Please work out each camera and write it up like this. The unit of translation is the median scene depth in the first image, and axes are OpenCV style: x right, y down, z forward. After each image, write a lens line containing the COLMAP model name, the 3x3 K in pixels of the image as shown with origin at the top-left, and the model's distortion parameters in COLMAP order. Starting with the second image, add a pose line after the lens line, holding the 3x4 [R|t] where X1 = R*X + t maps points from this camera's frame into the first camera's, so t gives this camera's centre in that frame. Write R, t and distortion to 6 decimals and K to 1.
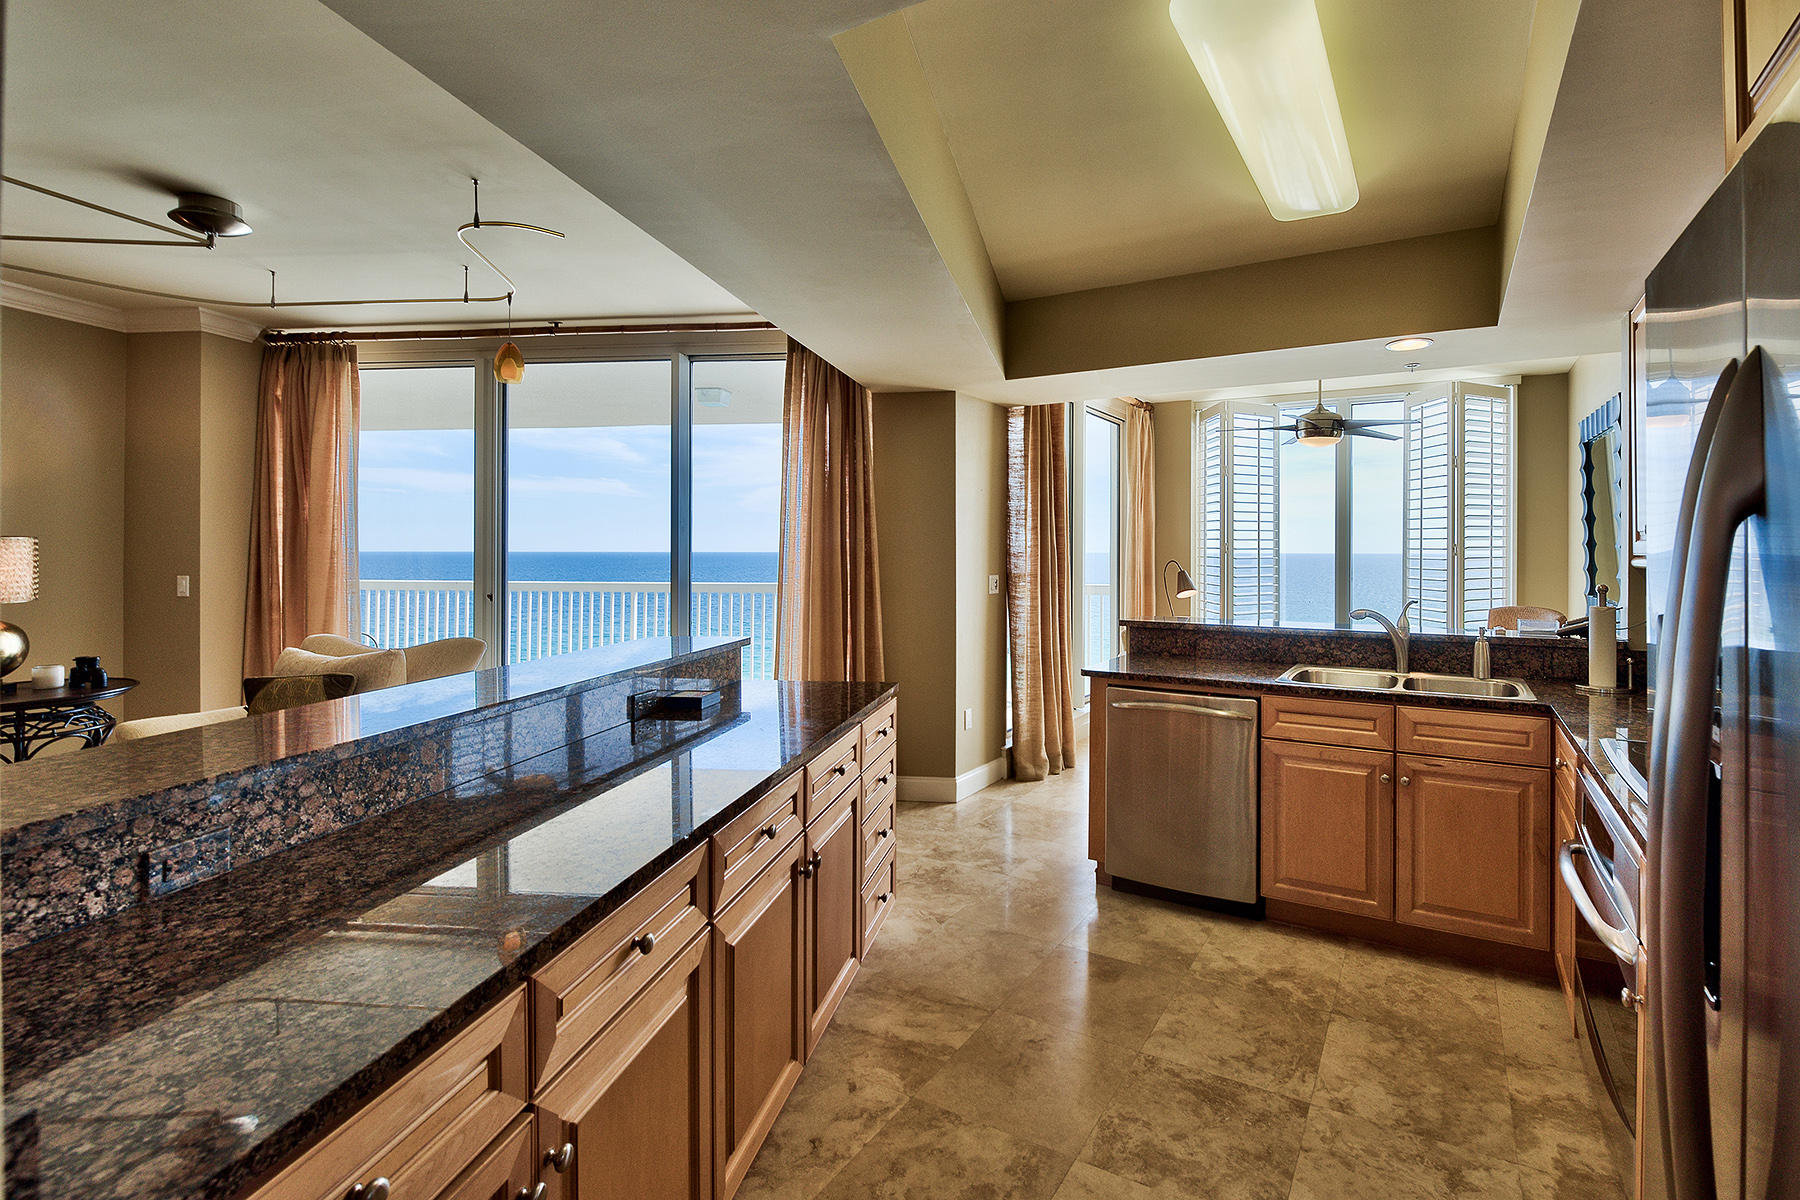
lens RADIAL K [[783.1, 0, 994.2], [0, 783.1, 549.1], [0, 0, 1]] dist [-0.000668, -0.000598]
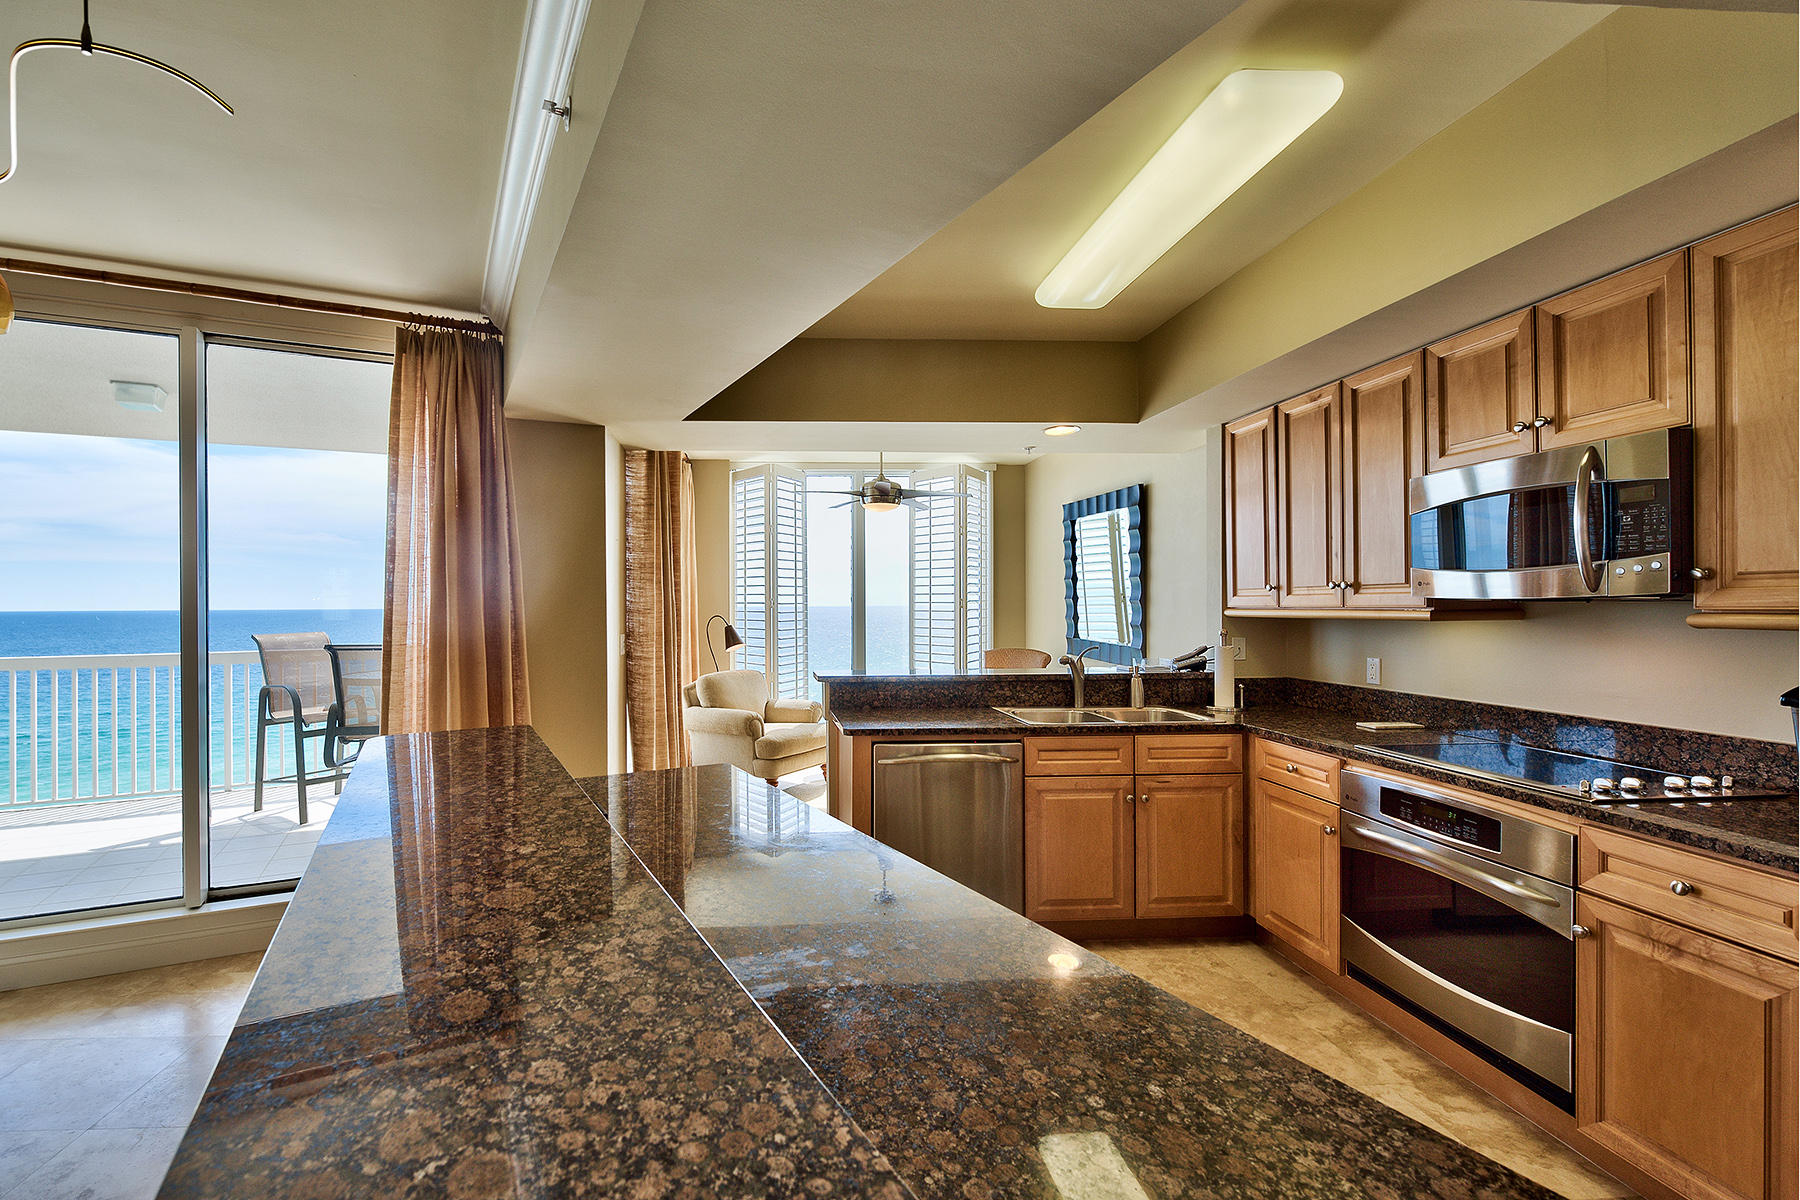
lens RADIAL K [[754.8, 0, 842.8], [0, 754.8, 603.5], [0, 0, 1]] dist [-0.000459, -0.000403]
pose [[0.865287, -0.006090, 0.501240, -0.266363], [0.006103, 0.999980, 0.001615, -0.002436], [-0.501240, 0.001661, 0.865307, 0.142744]]
